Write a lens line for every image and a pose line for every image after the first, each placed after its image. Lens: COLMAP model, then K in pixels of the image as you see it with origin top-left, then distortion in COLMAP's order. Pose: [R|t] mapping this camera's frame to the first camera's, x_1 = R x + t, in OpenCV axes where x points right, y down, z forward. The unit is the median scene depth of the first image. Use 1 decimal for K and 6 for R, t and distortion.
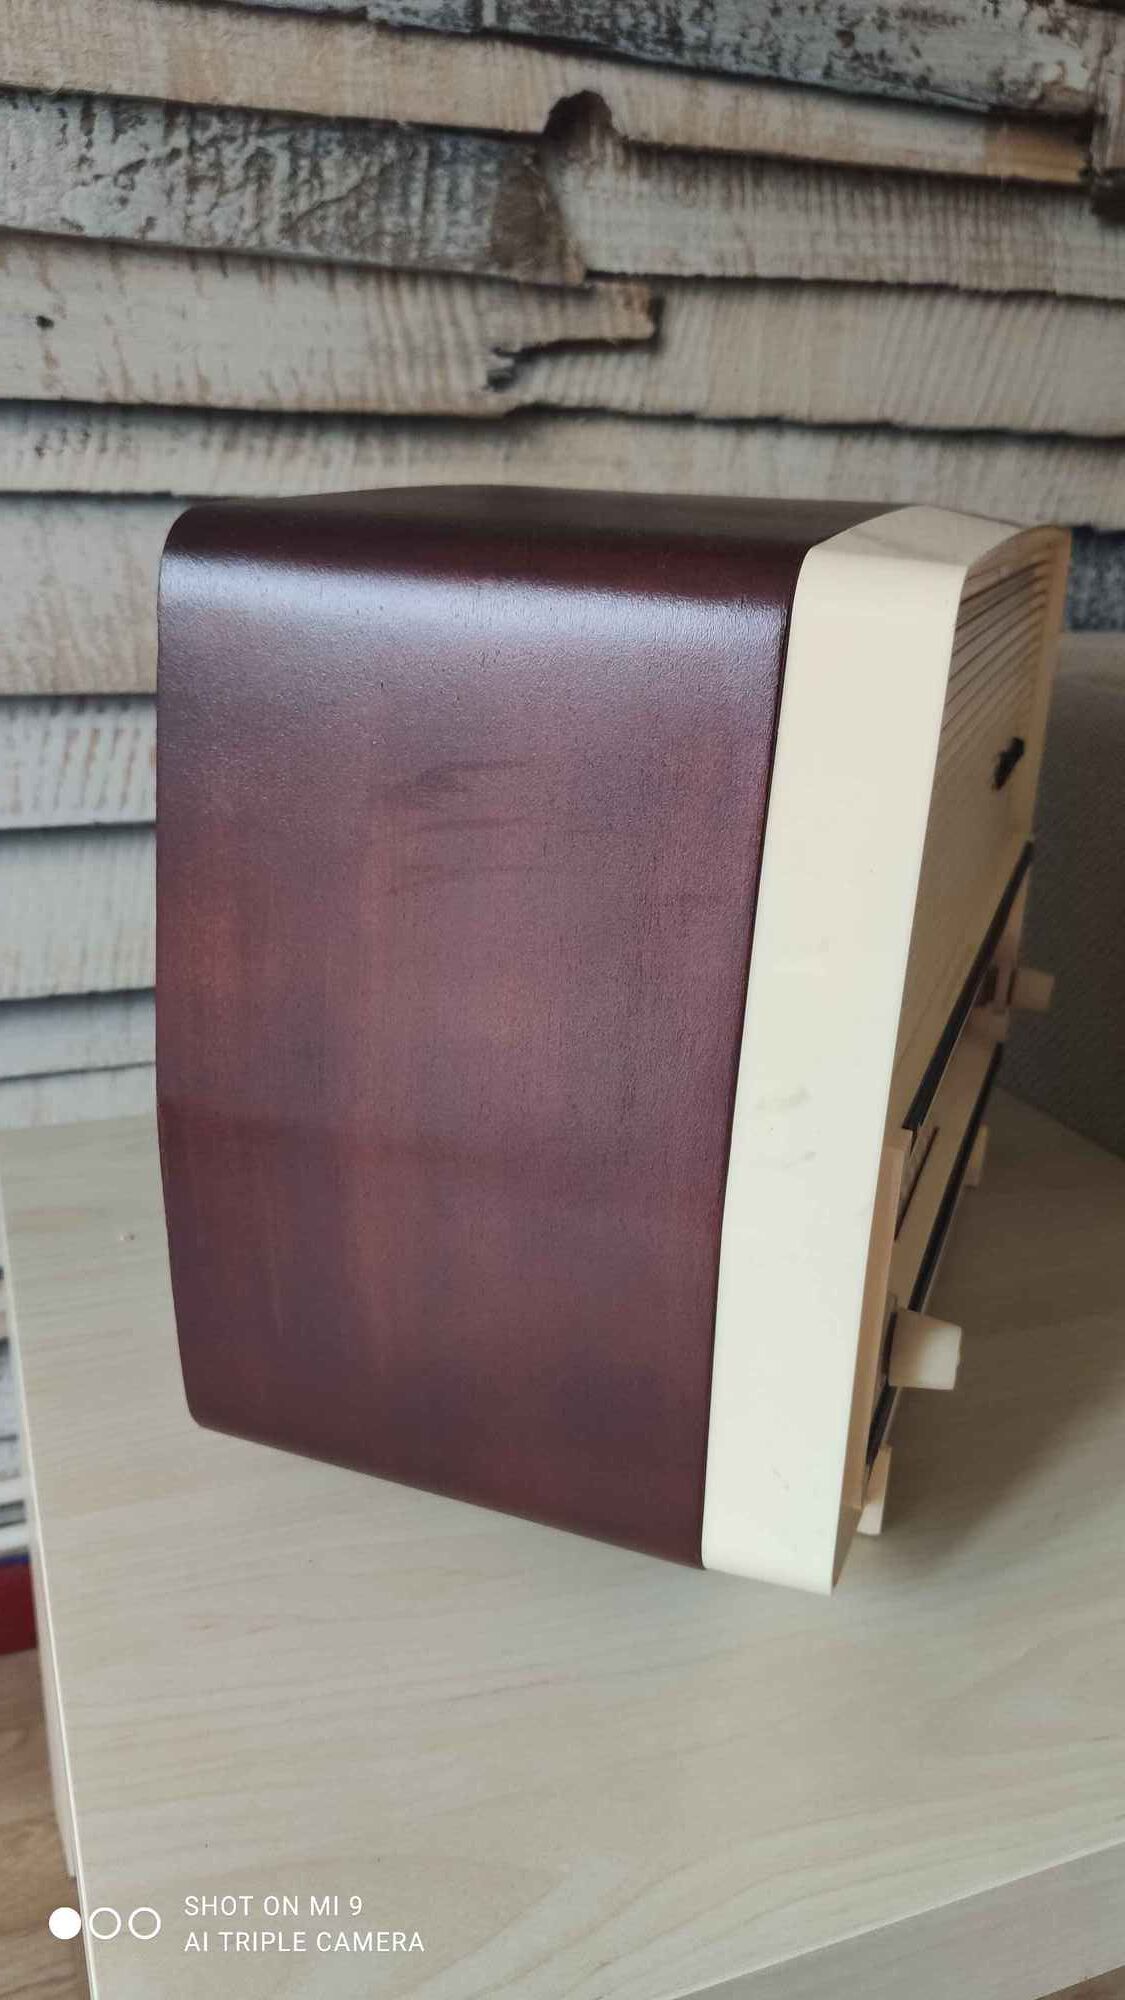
lens RADIAL K [[1564.9, 0, 568.1], [0, 1564.9, 996.4], [0, 0, 1]] dist [-0.017706, -0.008020]
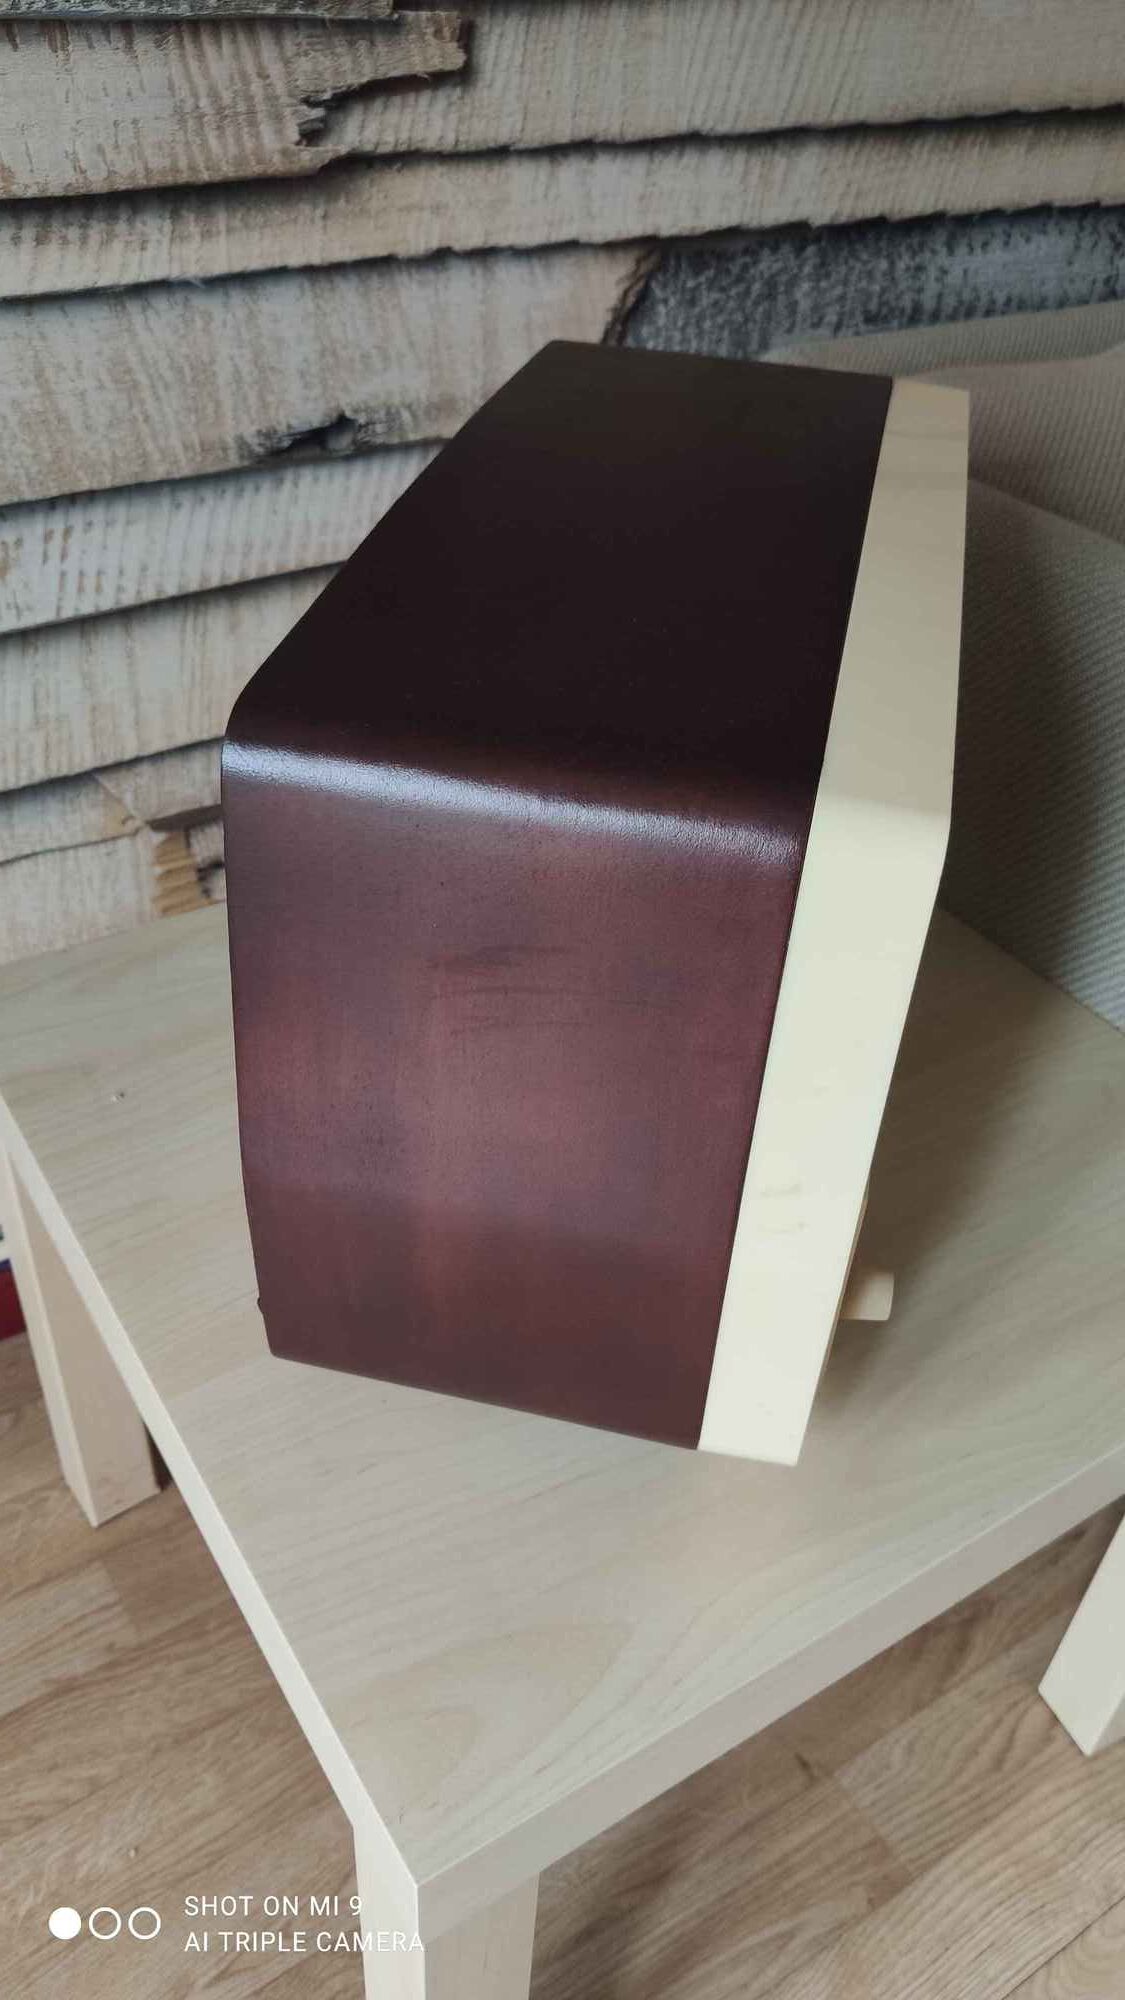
lens RADIAL K [[1561.5, 0, 561.1], [0, 1561.5, 998.2], [0, 0, 1]] dist [-0.027063, 0.011704]
pose [[0.981894, -0.109472, 0.154598, -0.102240], [0.052495, 0.941393, 0.333202, -0.213217], [-0.182014, -0.319054, 0.930094, -0.074450]]
